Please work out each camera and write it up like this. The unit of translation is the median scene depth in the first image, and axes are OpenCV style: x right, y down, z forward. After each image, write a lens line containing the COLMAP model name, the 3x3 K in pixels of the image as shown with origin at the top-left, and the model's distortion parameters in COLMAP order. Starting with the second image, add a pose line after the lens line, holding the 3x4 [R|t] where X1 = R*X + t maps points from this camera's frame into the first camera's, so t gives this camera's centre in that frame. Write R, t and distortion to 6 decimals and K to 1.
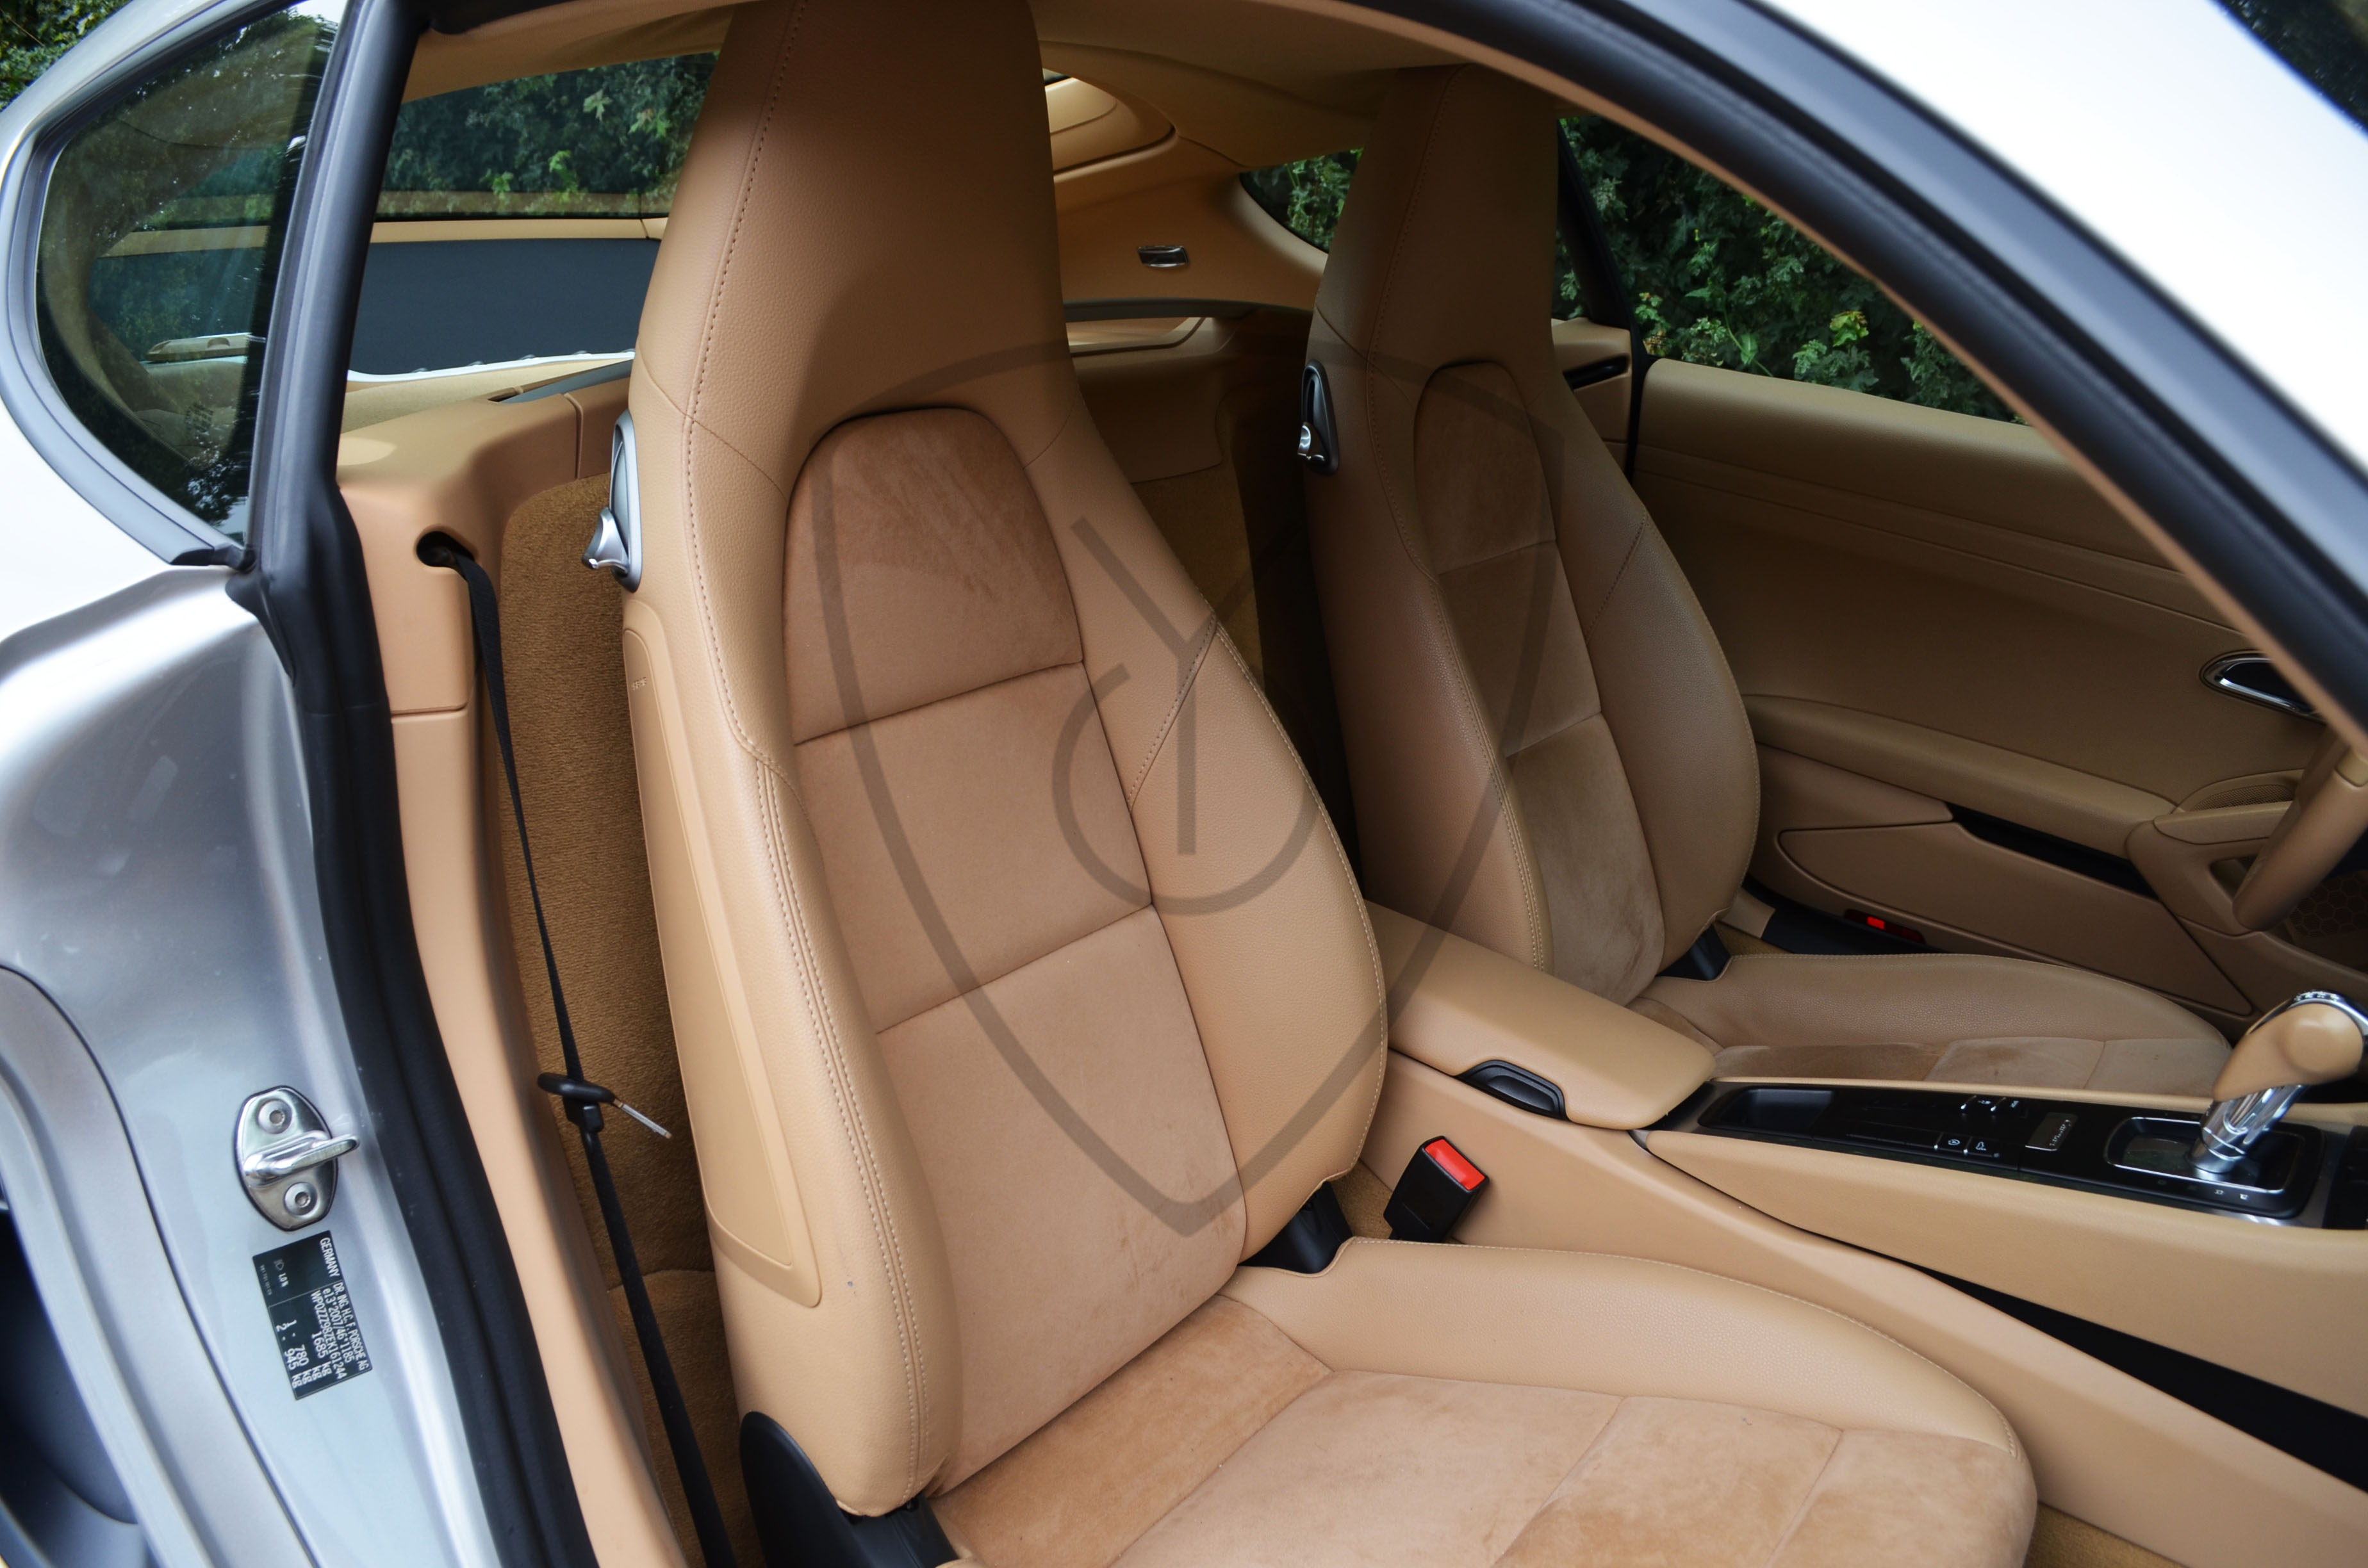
lens RADIAL K [[1858.7, 0, 1189.4], [0, 1858.7, 785.1], [0, 0, 1]] dist [-0.085813, 0.016319]
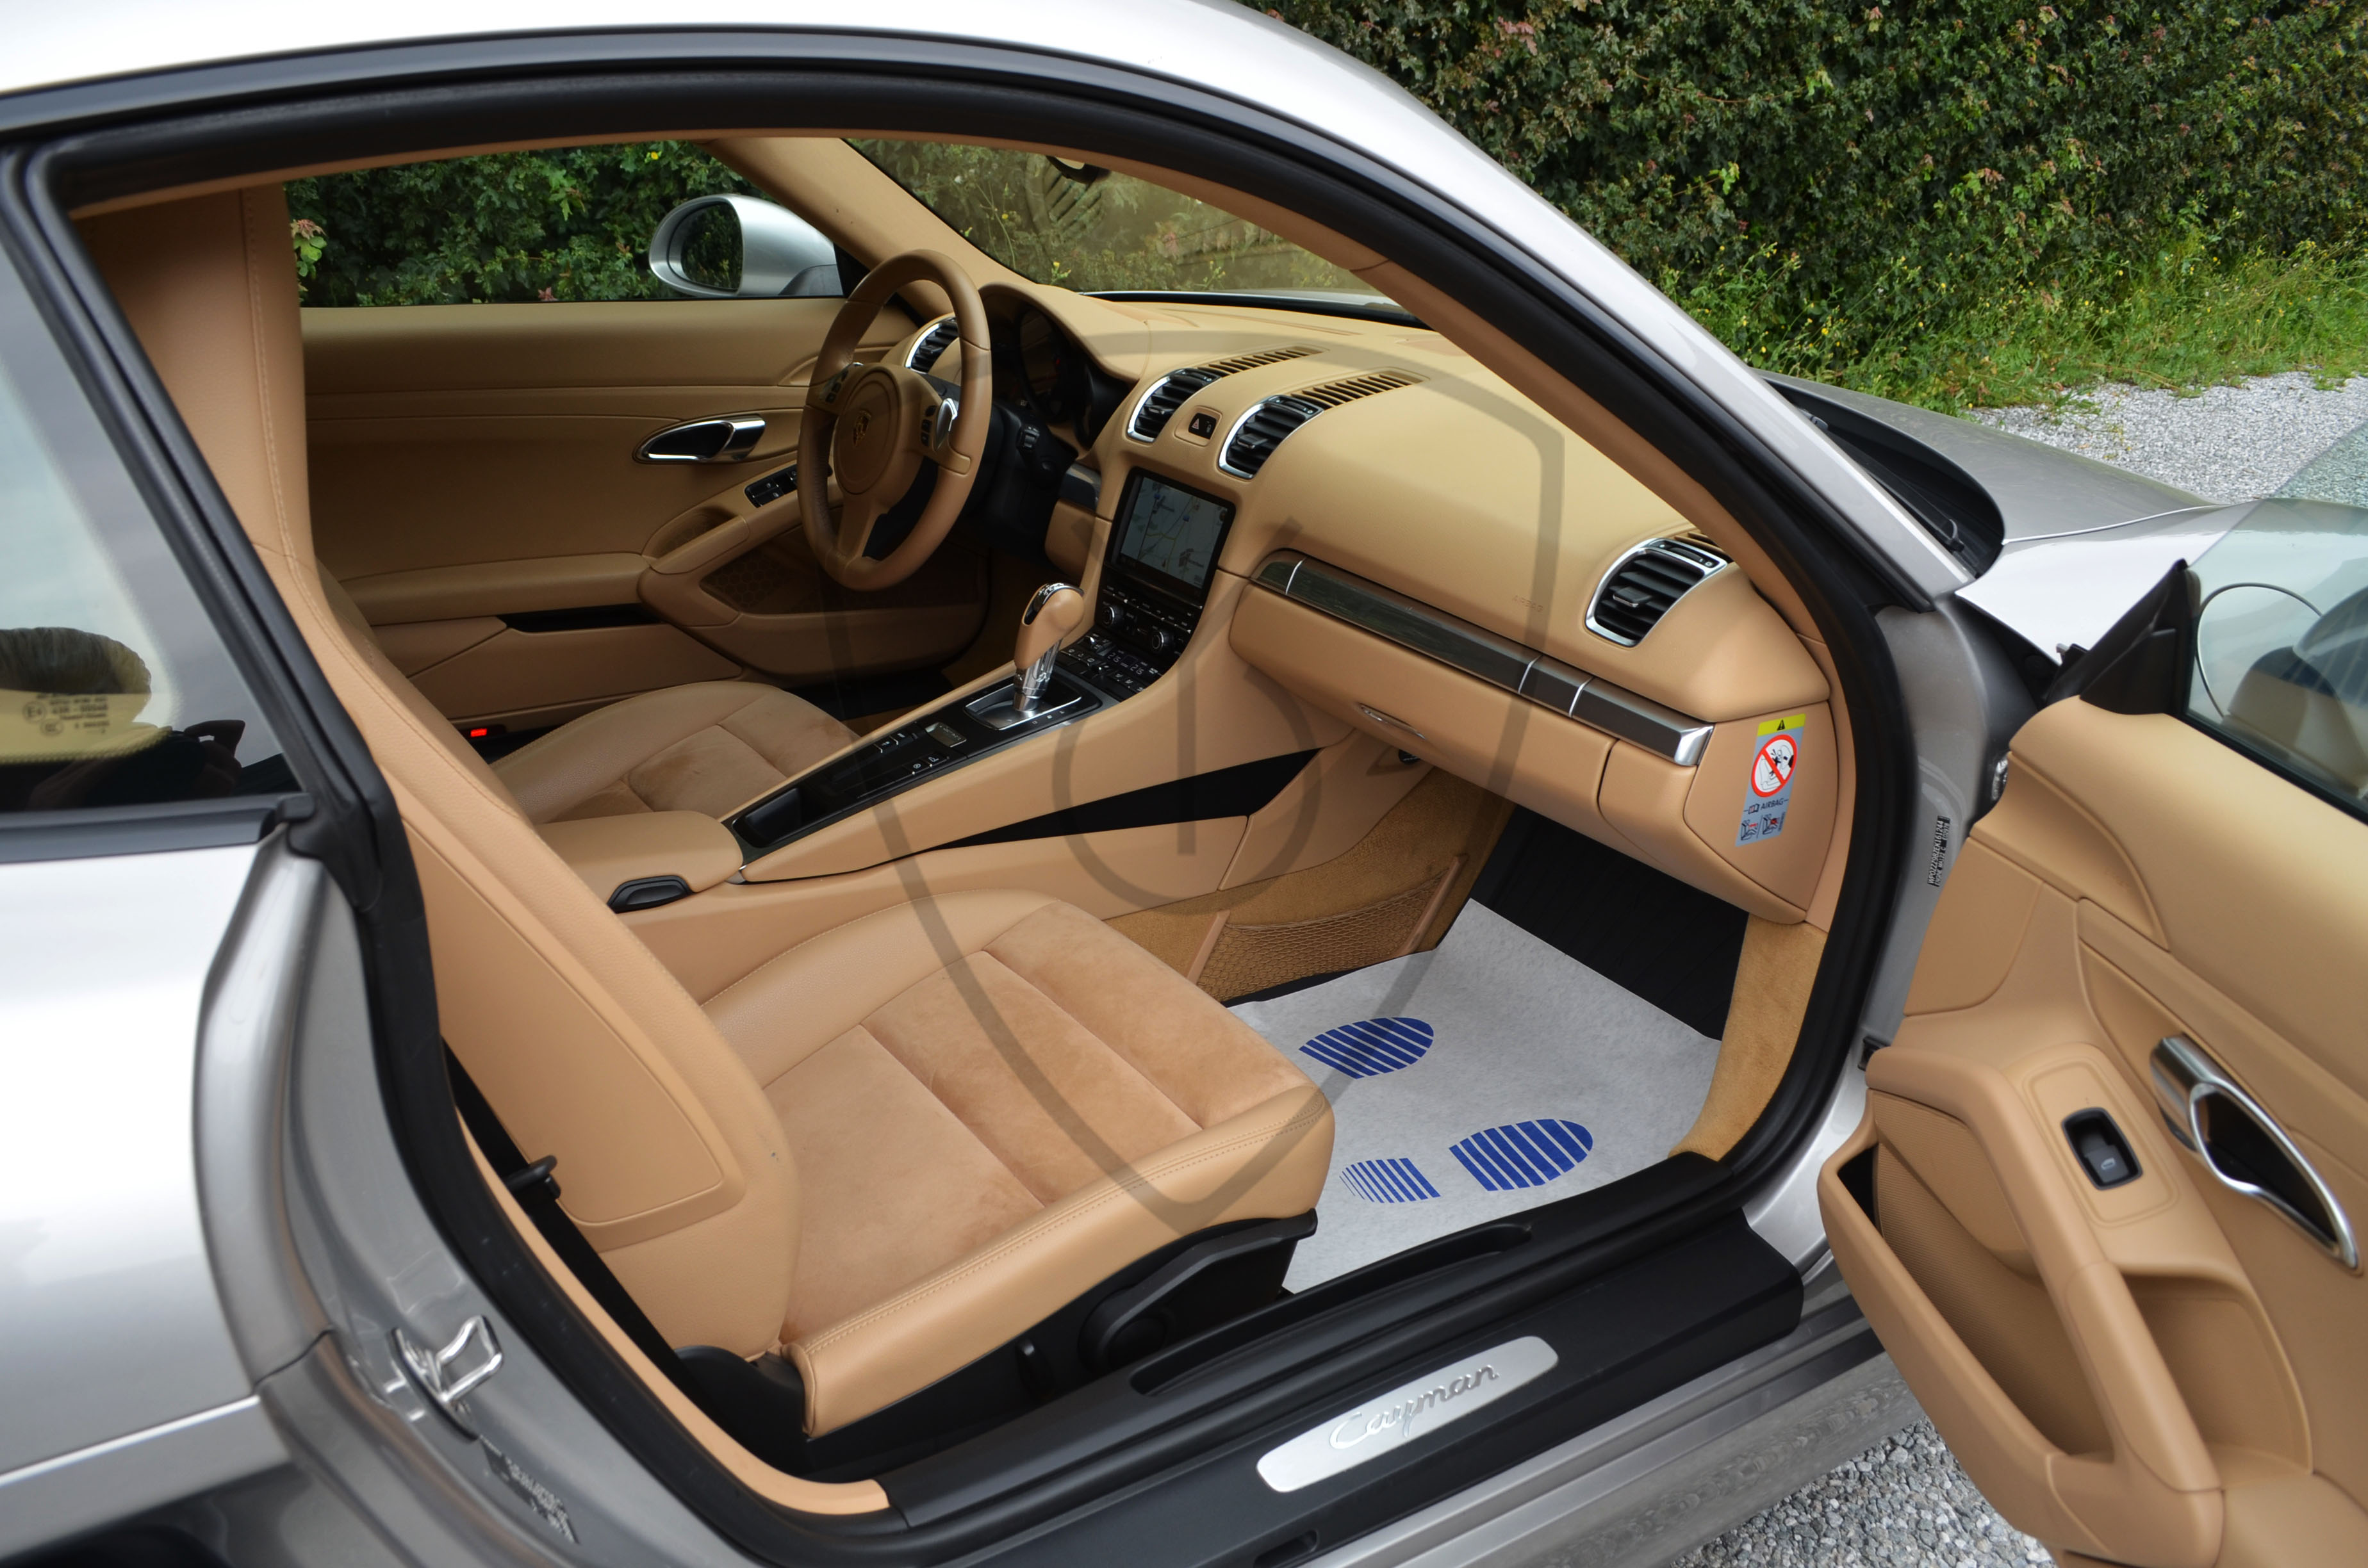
lens RADIAL K [[1858.7, 0, 1189.4], [0, 1858.7, 785.1], [0, 0, 1]] dist [-0.085813, 0.016319]
pose [[0.314934, -0.396729, 0.862220, -0.571376], [0.300000, 0.903482, 0.306137, -0.131638], [-0.900453, 0.162253, 0.403556, 0.120194]]
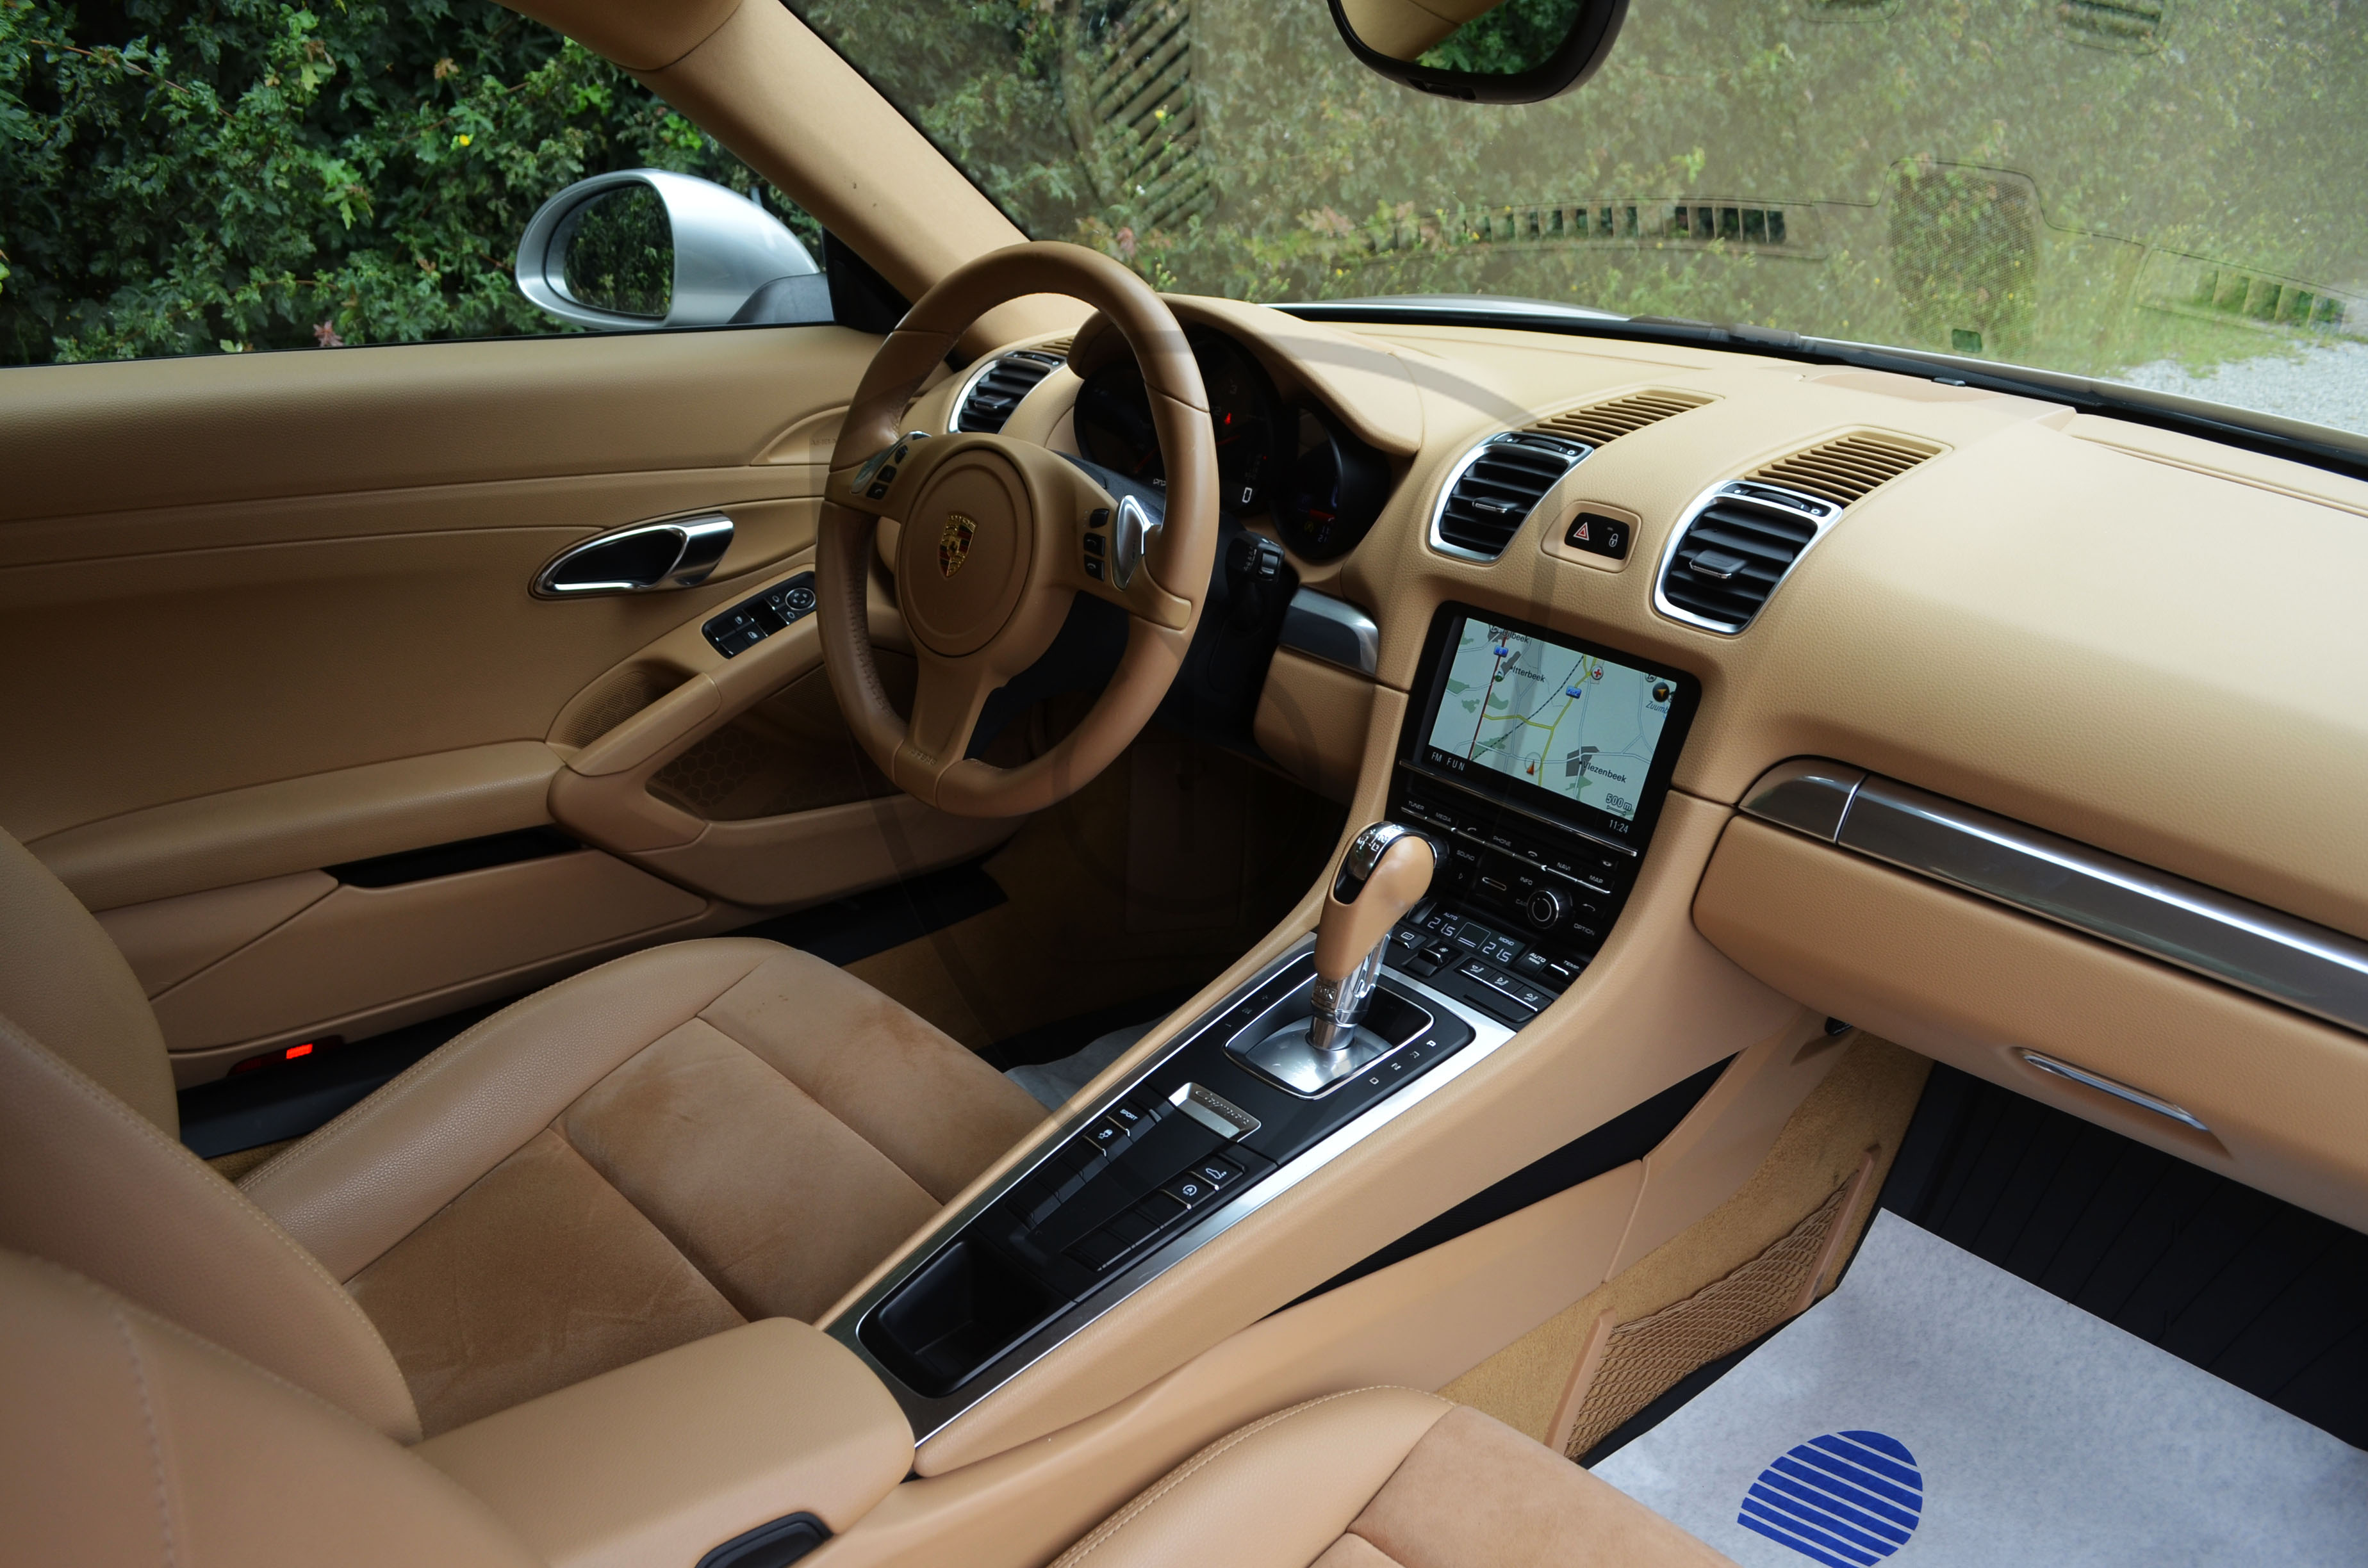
lens RADIAL K [[1838.1, 0, 1184.4], [0, 1838.1, 794.5], [0, 0, 1]] dist [-0.085635, 0.012039]
pose [[0.183002, -0.411246, 0.892965, -0.166308], [0.308546, 0.886437, 0.345006, -0.168920], [-0.933440, 0.212384, 0.289108, 0.491996]]
